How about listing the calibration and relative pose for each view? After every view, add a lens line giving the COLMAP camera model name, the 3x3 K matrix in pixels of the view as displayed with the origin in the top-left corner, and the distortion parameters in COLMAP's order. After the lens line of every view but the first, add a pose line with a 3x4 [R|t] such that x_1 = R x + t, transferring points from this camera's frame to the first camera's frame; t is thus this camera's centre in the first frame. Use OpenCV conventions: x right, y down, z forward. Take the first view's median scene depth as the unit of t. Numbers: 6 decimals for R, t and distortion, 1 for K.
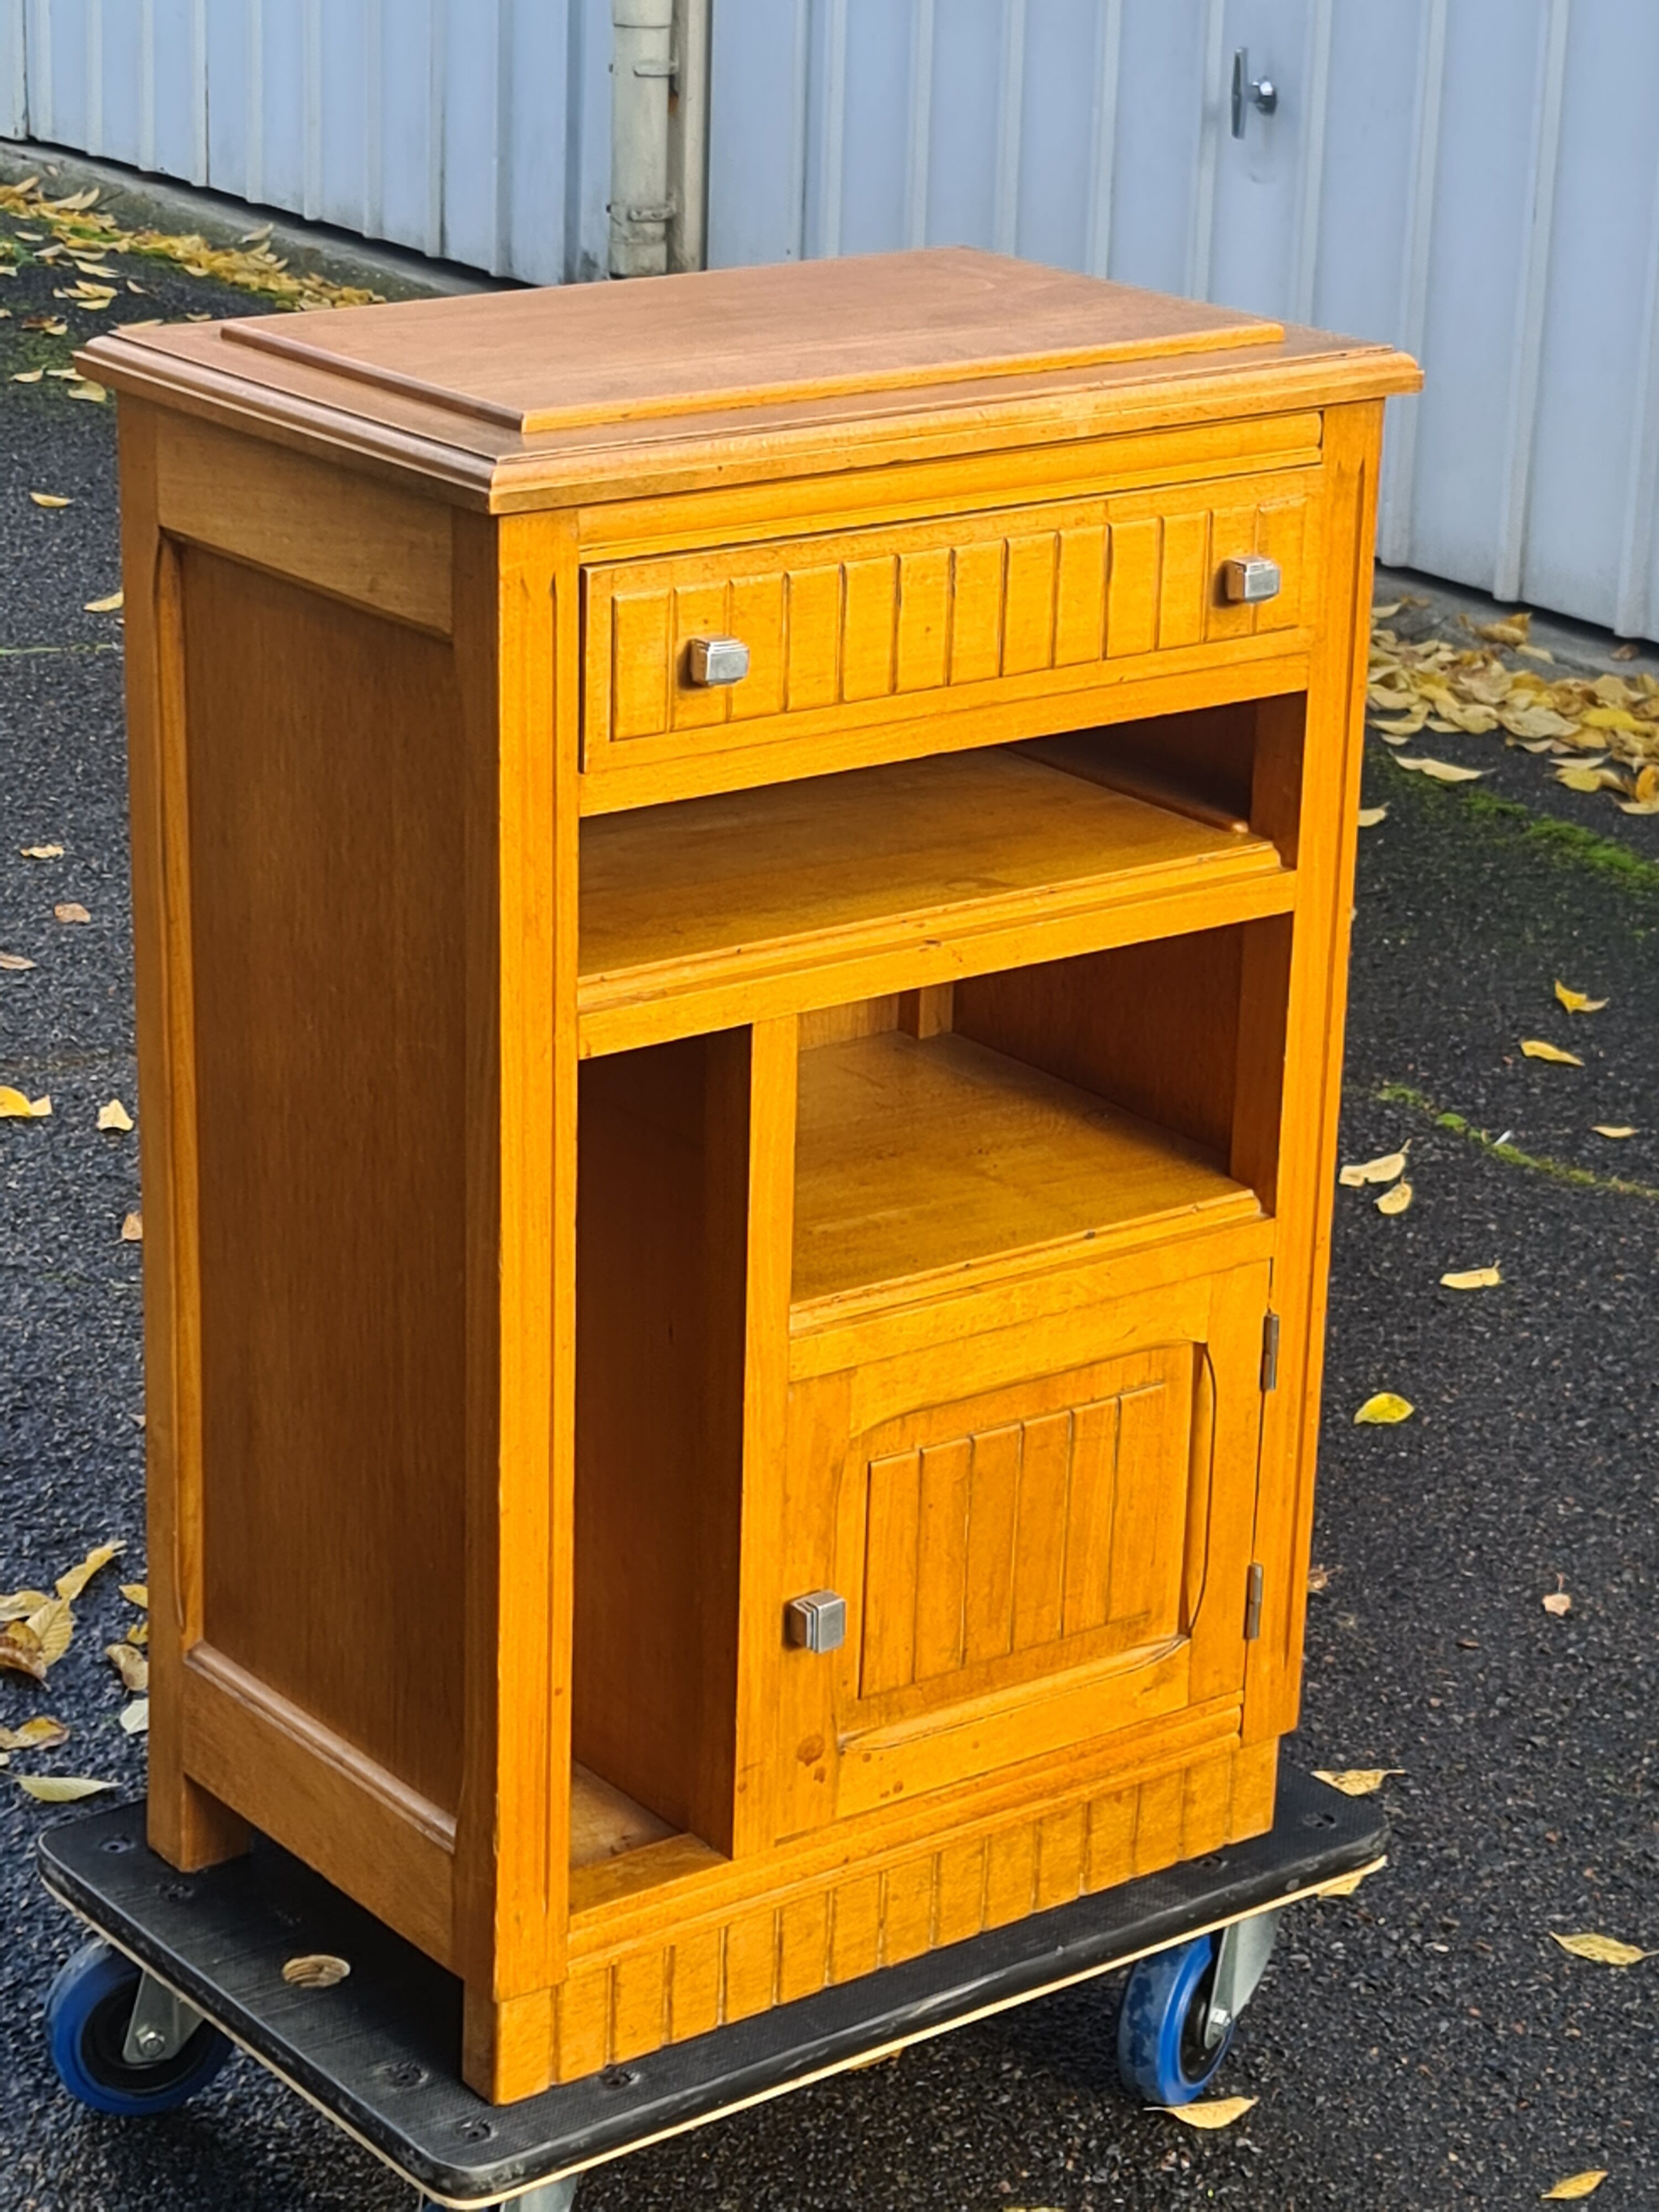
lens RADIAL K [[5111.5, 0, 826.8], [0, 5111.5, 1113.5], [0, 0, 1]] dist [0.000965, 0.000000]
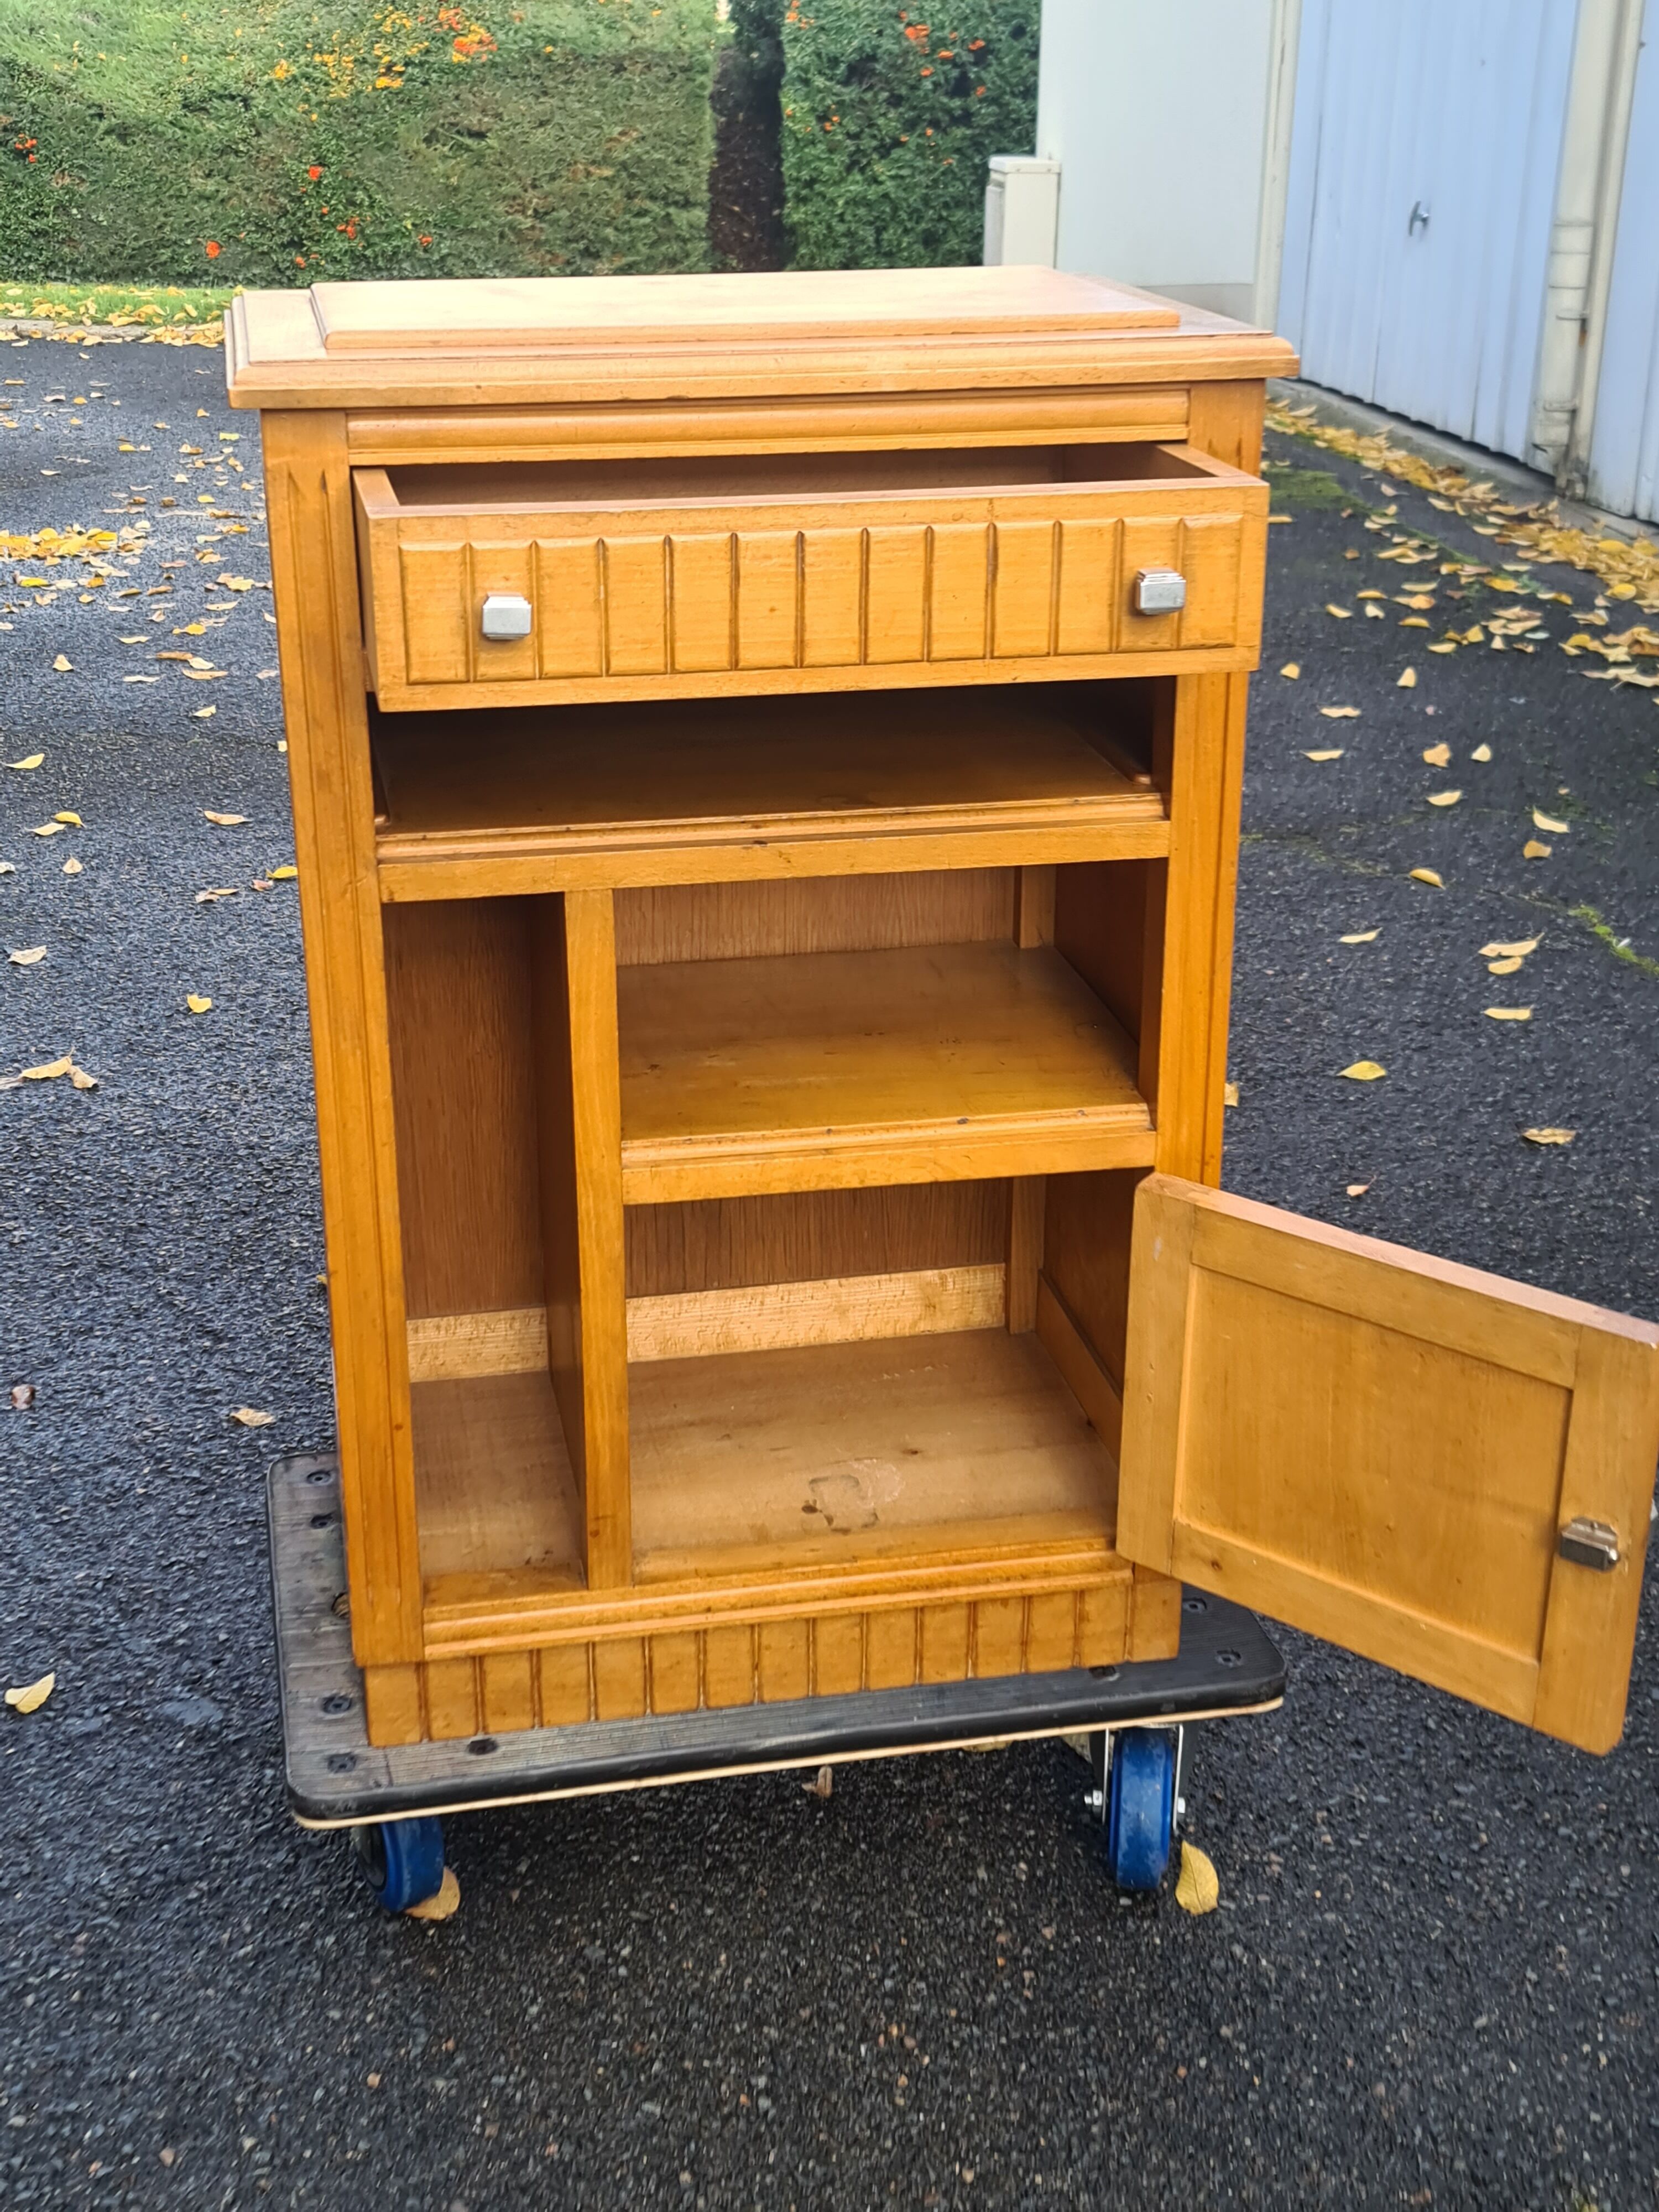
lens RADIAL K [[2826.0, 0, 756.7], [0, 2826.0, 1089.7], [0, 0, 1]] dist [0.032224, 0.000000]
pose [[0.891554, 0.134347, -0.432531, 0.293910], [-0.120628, 0.990934, 0.059147, -0.015660], [0.436556, -0.000557, 0.899677, 0.423050]]
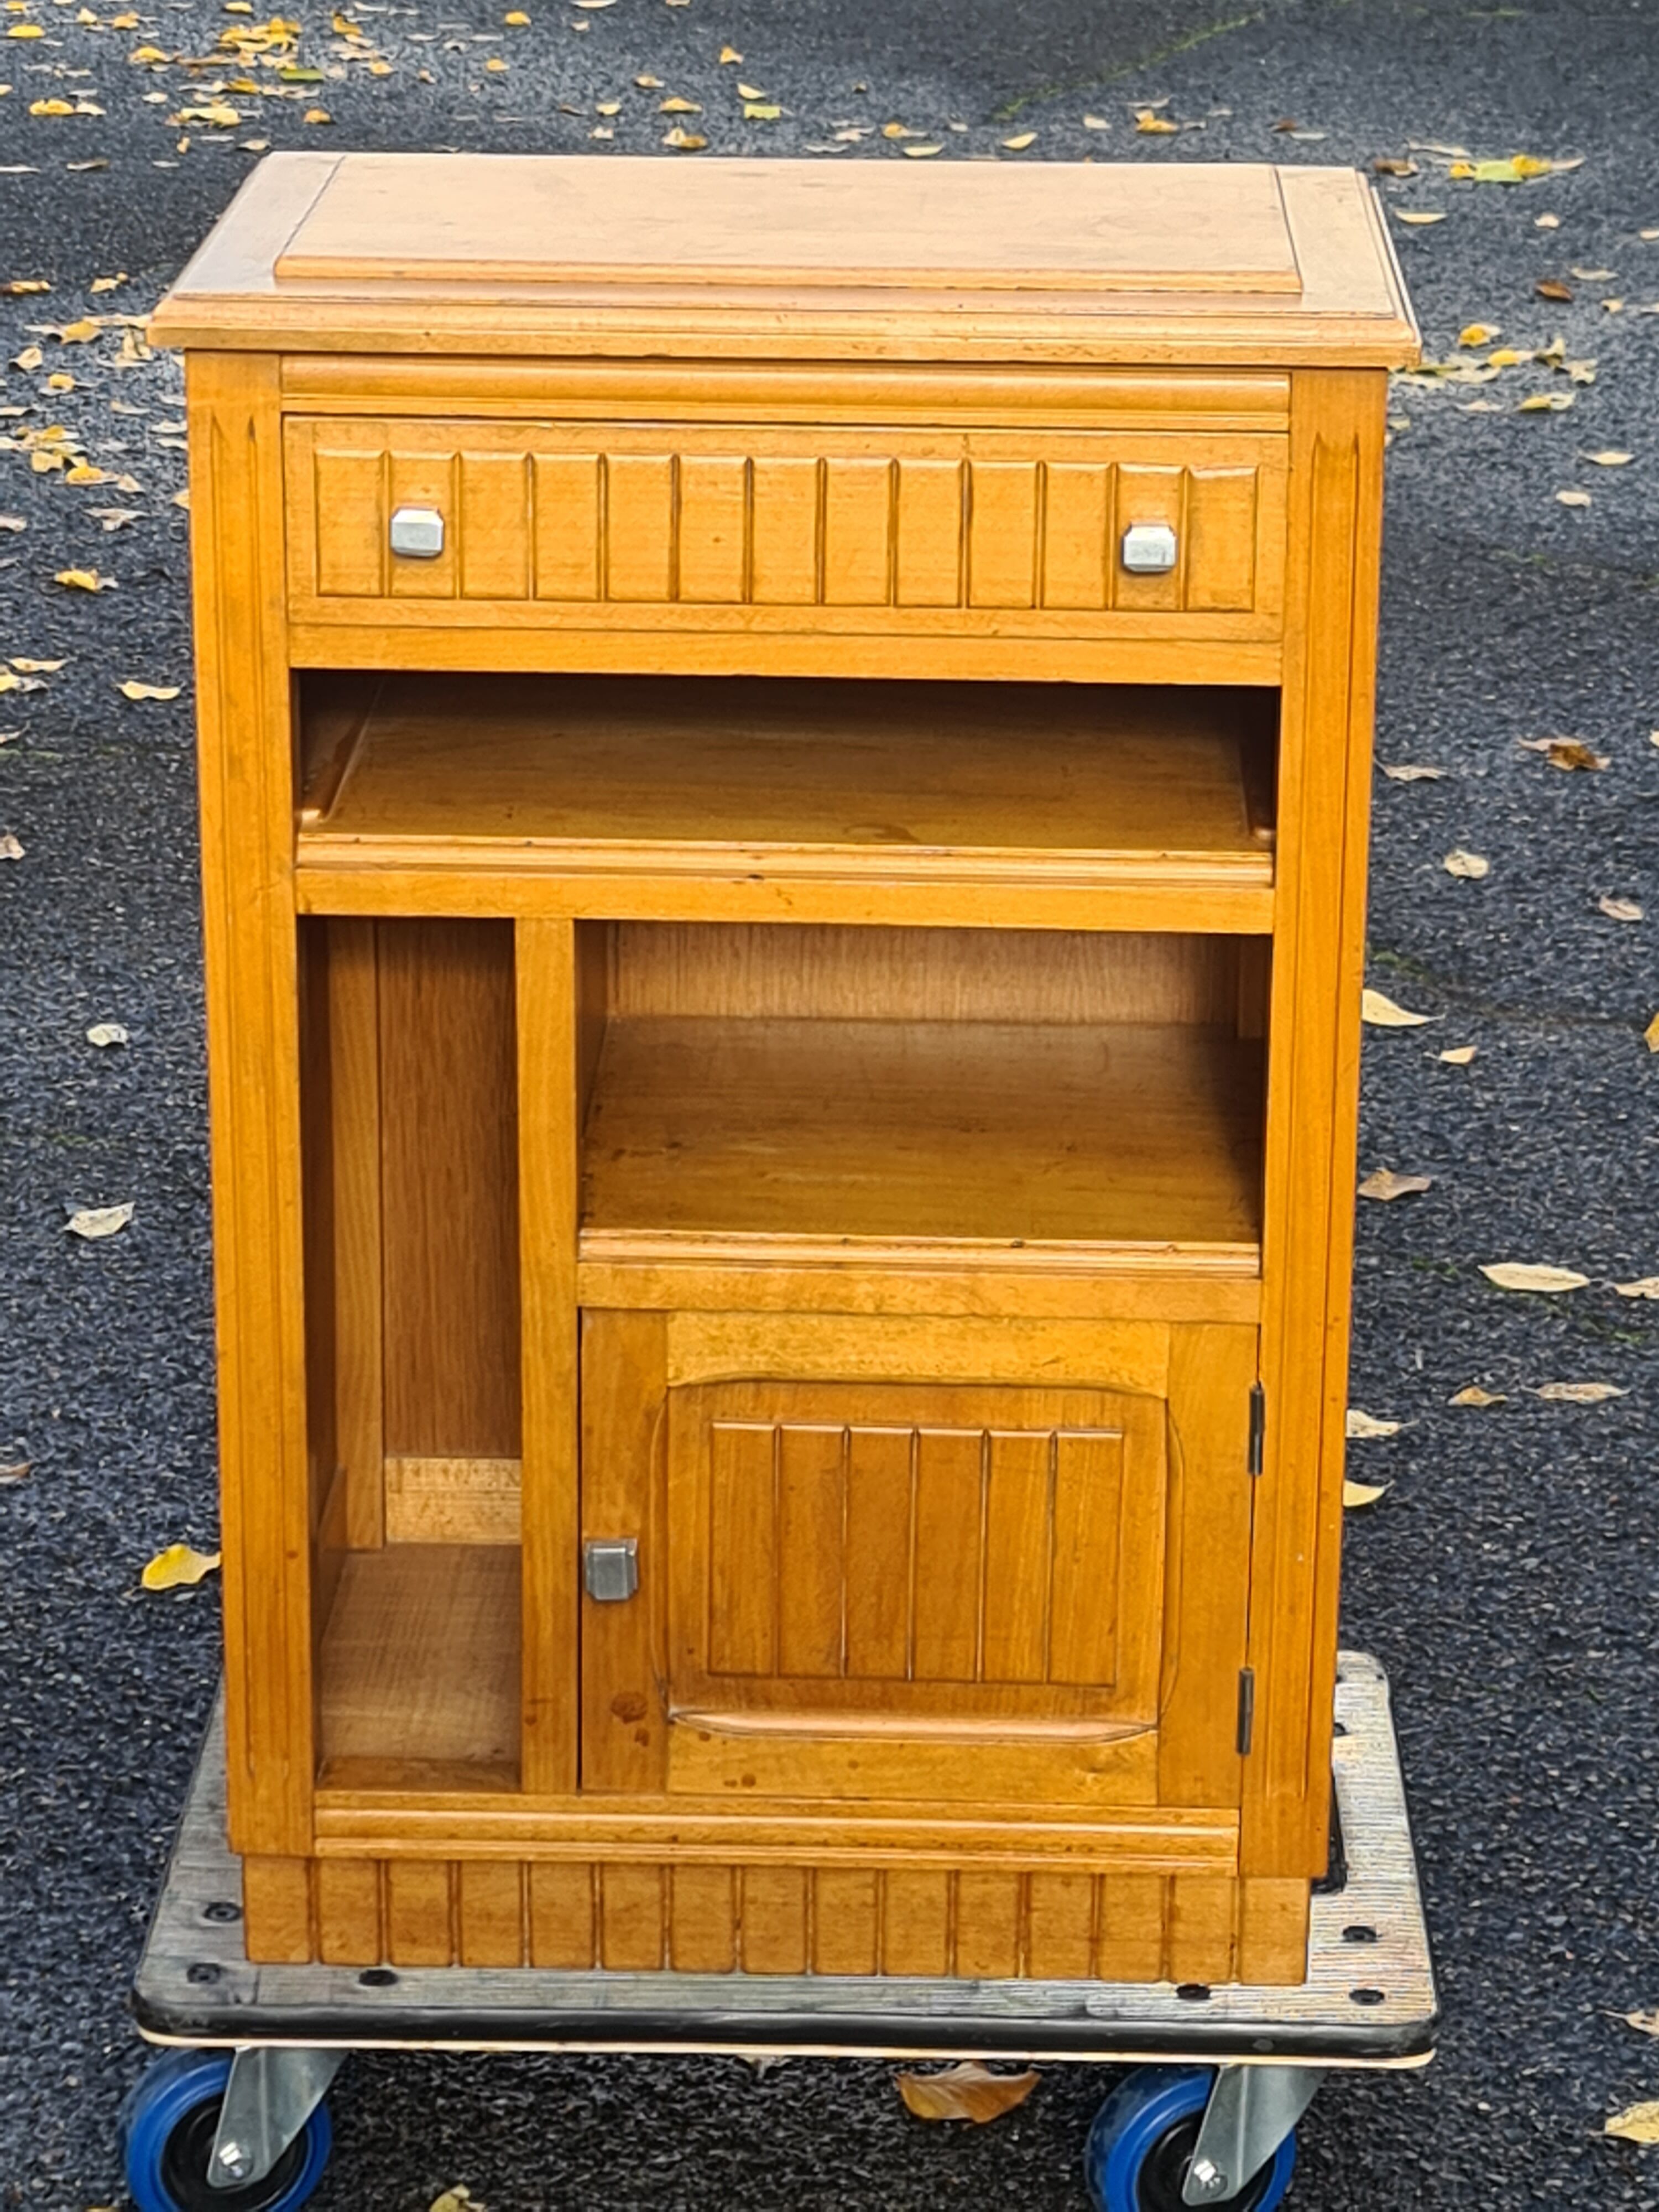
lens RADIAL K [[5995.9, 0, 711.7], [0, 5995.9, 1076.7], [0, 0, 1]] dist [-0.011767, 0.000000]
pose [[0.766316, 0.192834, -0.612841, 0.681387], [-0.198040, 0.978343, 0.060205, -0.060981], [0.611179, 0.075231, 0.787909, 0.128111]]
